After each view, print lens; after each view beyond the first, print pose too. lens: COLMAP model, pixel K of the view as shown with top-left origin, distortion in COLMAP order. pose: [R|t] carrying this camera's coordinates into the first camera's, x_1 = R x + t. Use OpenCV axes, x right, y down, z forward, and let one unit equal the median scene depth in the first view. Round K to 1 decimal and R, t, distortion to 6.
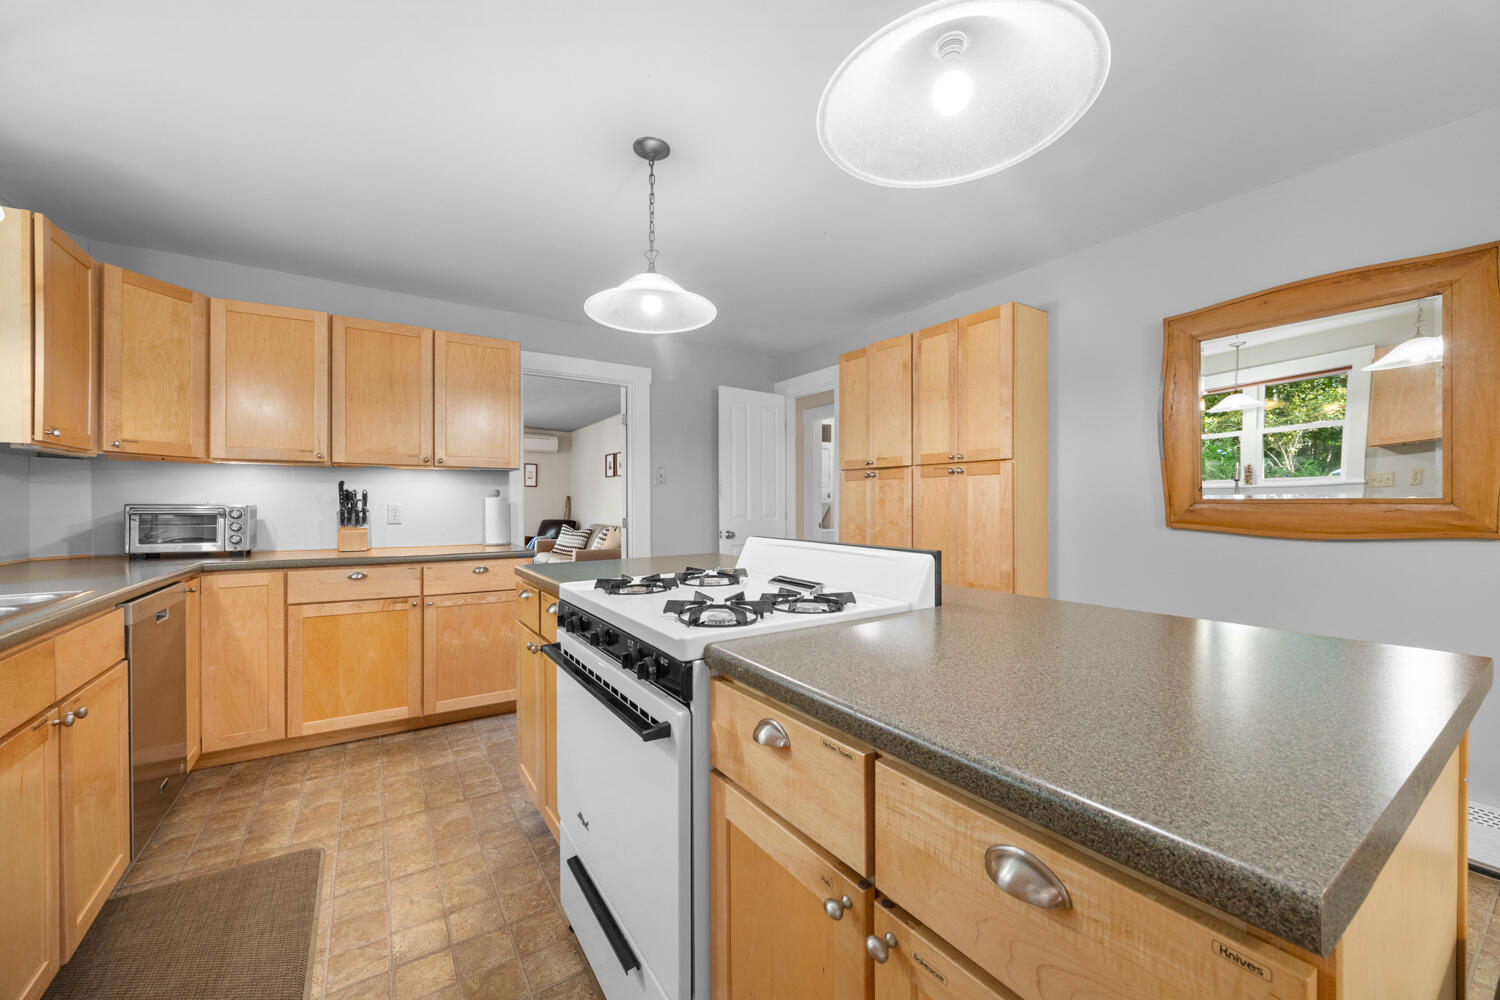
lens RADIAL K [[580.9, 0, 761.1], [0, 580.9, 506.8], [0, 0, 1]] dist [-0.001822, -0.000048]
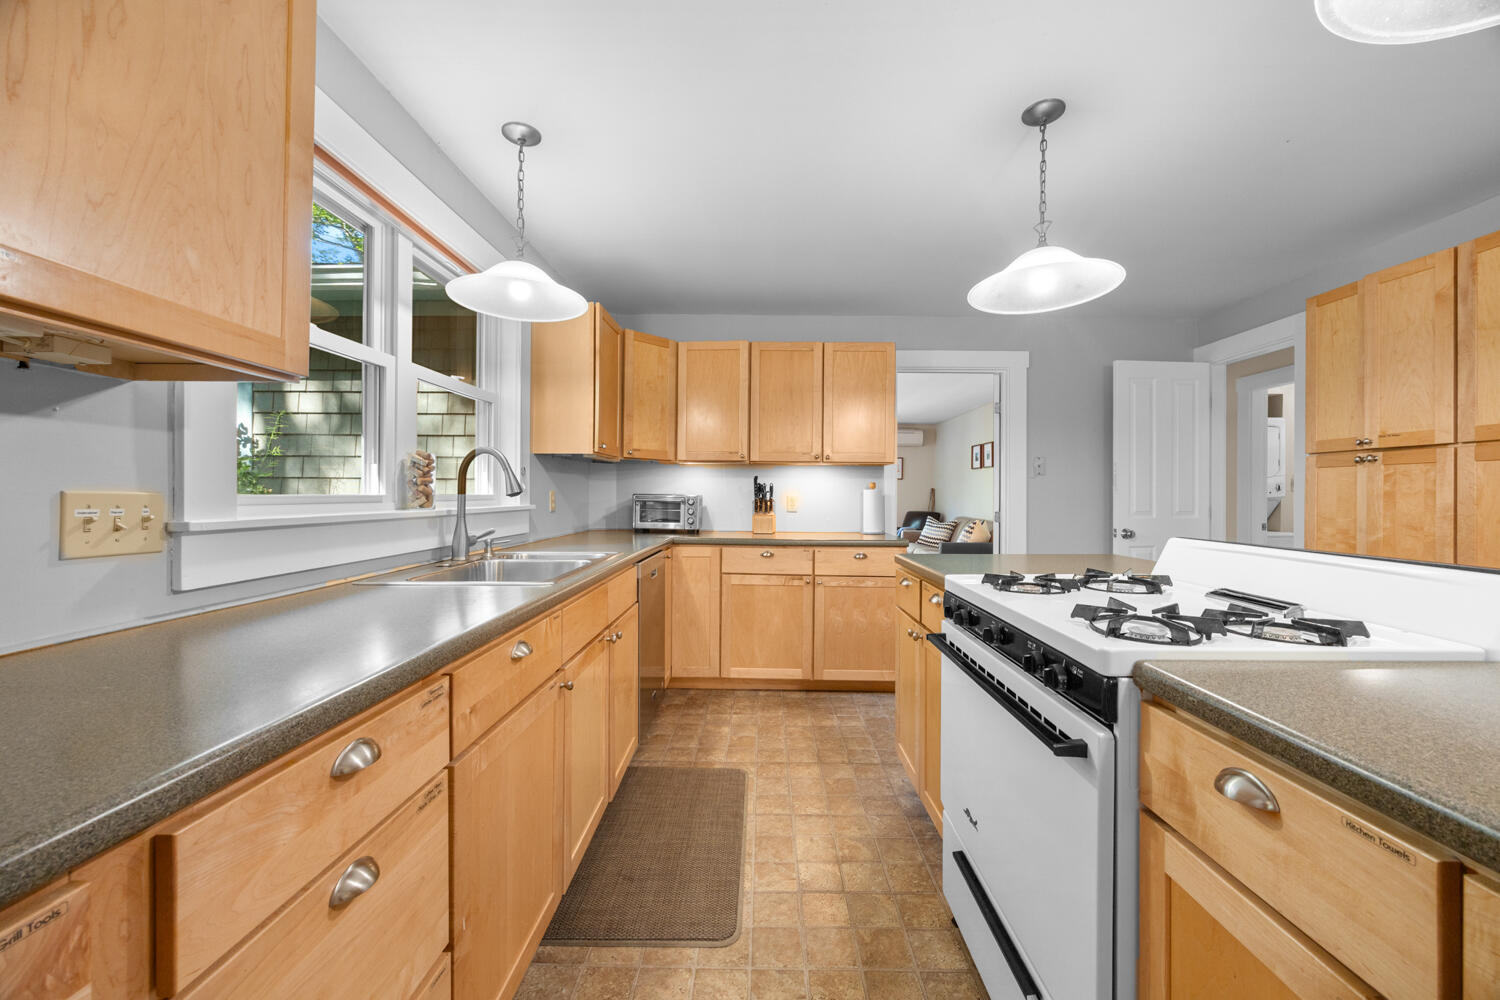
lens RADIAL K [[580.9, 0, 763.8], [0, 580.9, 496.3], [0, 0, 1]] dist [-0.001822, -0.000048]
pose [[0.822974, 0.008278, -0.568018, -0.018412], [-0.011034, 0.999938, -0.001415, 0.000180], [0.567971, 0.007432, 0.823015, -0.006070]]
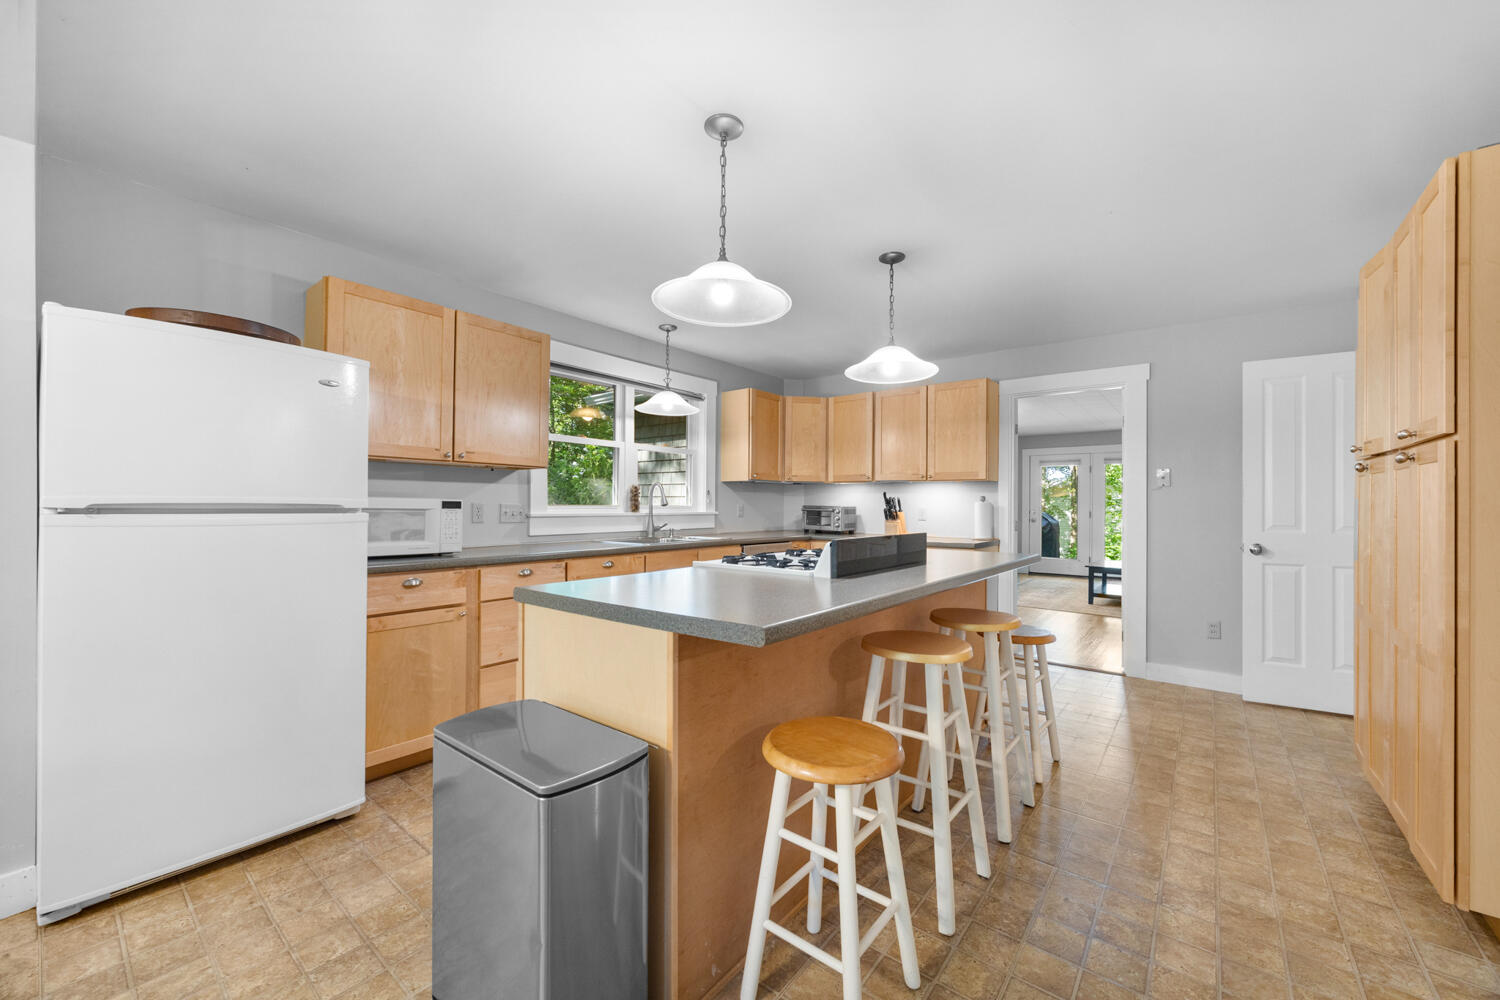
lens RADIAL K [[580.9, 0, 747.2], [0, 580.9, 502.9], [0, 0, 1]] dist [-0.001822, -0.000048]
pose [[0.292941, 0.001350, -0.956129, 1.329271], [-0.013892, 0.999899, -0.002845, -0.007906], [0.956029, 0.014116, 0.292931, 0.306868]]
